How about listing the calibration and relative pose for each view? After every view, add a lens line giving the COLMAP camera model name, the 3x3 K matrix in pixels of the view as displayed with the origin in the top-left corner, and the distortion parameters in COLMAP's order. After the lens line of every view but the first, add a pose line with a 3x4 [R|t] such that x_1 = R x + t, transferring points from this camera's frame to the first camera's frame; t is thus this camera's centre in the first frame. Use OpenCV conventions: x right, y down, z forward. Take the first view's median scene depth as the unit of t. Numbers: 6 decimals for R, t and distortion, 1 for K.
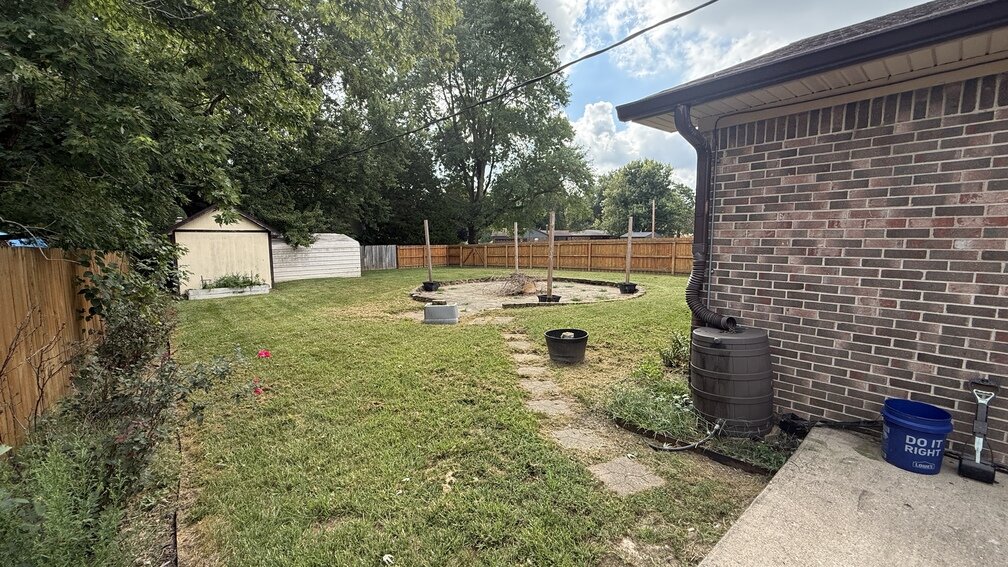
lens RADIAL K [[403.4, 0, 502.6], [0, 403.4, 283.3], [0, 0, 1]] dist [0.001746, 0.000427]
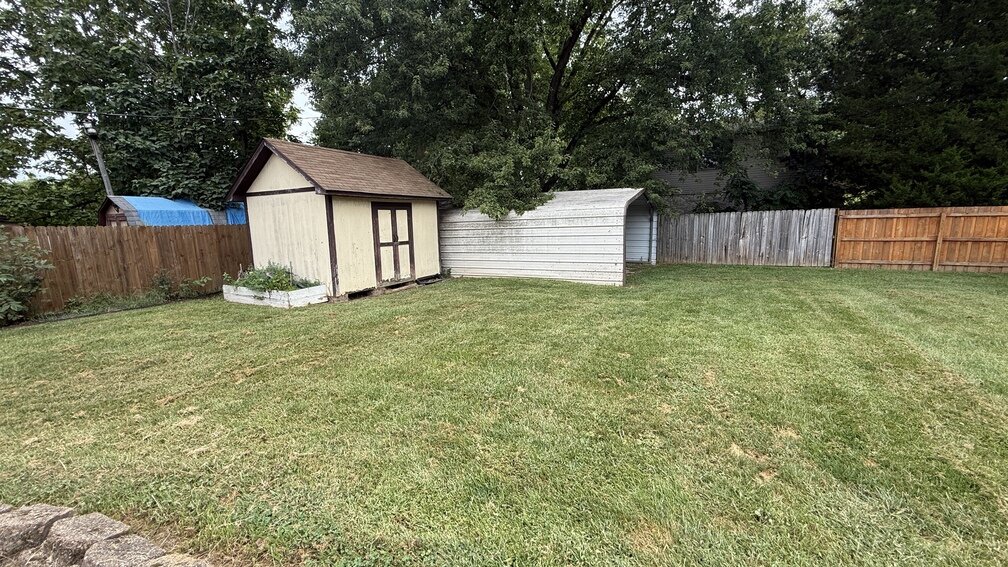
lens RADIAL K [[403.4, 0, 502.5], [0, 403.4, 283.8], [0, 0, 1]] dist [0.001746, 0.000427]
pose [[0.375280, 0.147049, -0.915173, -0.003942], [-0.075569, 0.988903, 0.127907, -0.065456], [0.923826, 0.021158, 0.382228, 0.737547]]
